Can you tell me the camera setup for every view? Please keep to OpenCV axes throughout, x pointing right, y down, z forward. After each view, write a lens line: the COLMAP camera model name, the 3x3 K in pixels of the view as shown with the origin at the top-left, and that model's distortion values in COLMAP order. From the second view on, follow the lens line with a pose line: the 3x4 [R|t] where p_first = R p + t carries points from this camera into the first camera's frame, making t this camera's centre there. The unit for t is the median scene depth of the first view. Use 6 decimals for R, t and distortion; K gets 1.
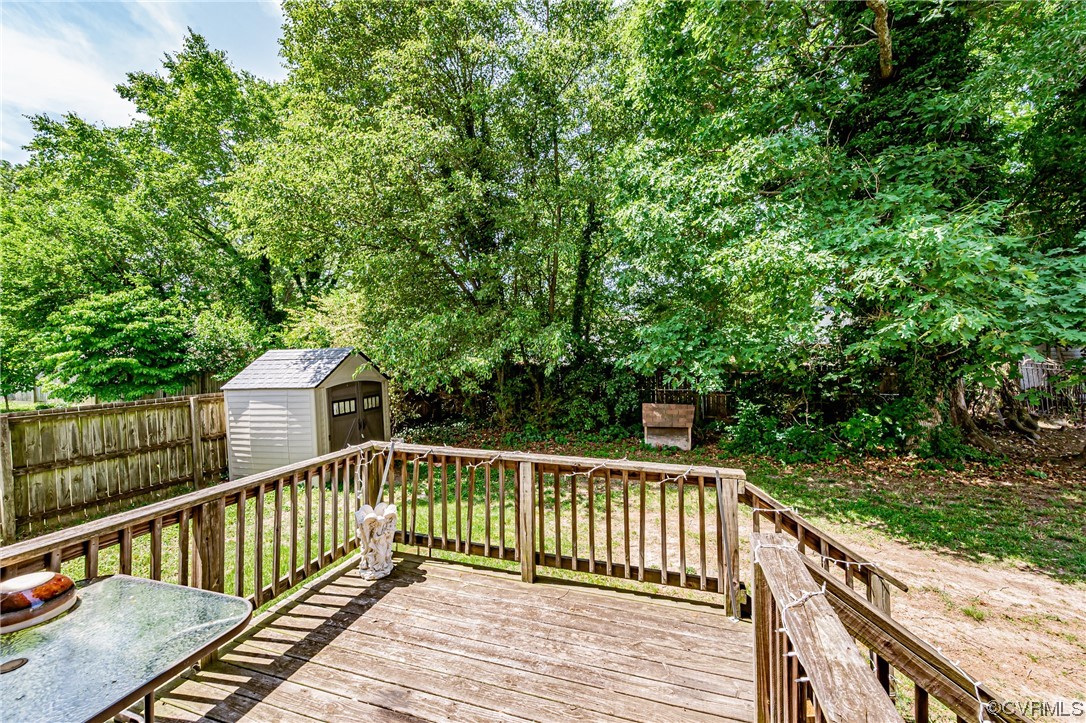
lens RADIAL K [[444.7, 0, 544.9], [0, 444.7, 341.3], [0, 0, 1]] dist [0.001742, 0.000350]
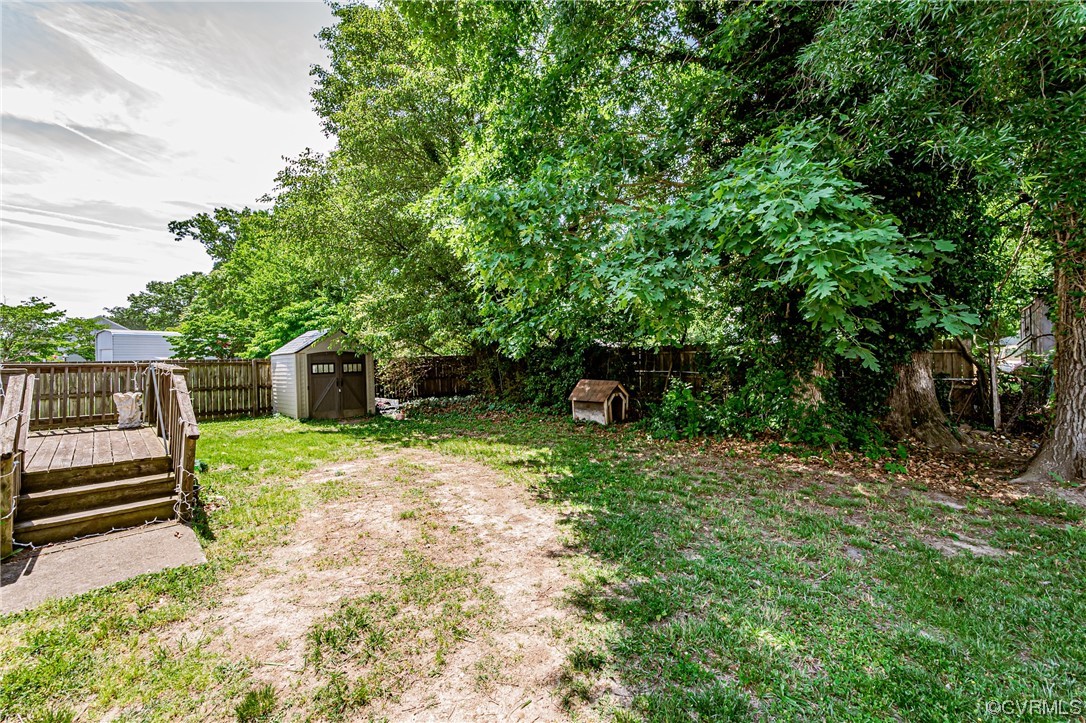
lens RADIAL K [[444.7, 0, 570.3], [0, 444.7, 352.7], [0, 0, 1]] dist [0.001742, 0.000350]
pose [[0.897112, 0.000651, -0.441802, 0.870037], [0.007056, 0.999850, 0.015801, 0.078933], [0.441746, -0.017293, 0.896974, 0.069728]]
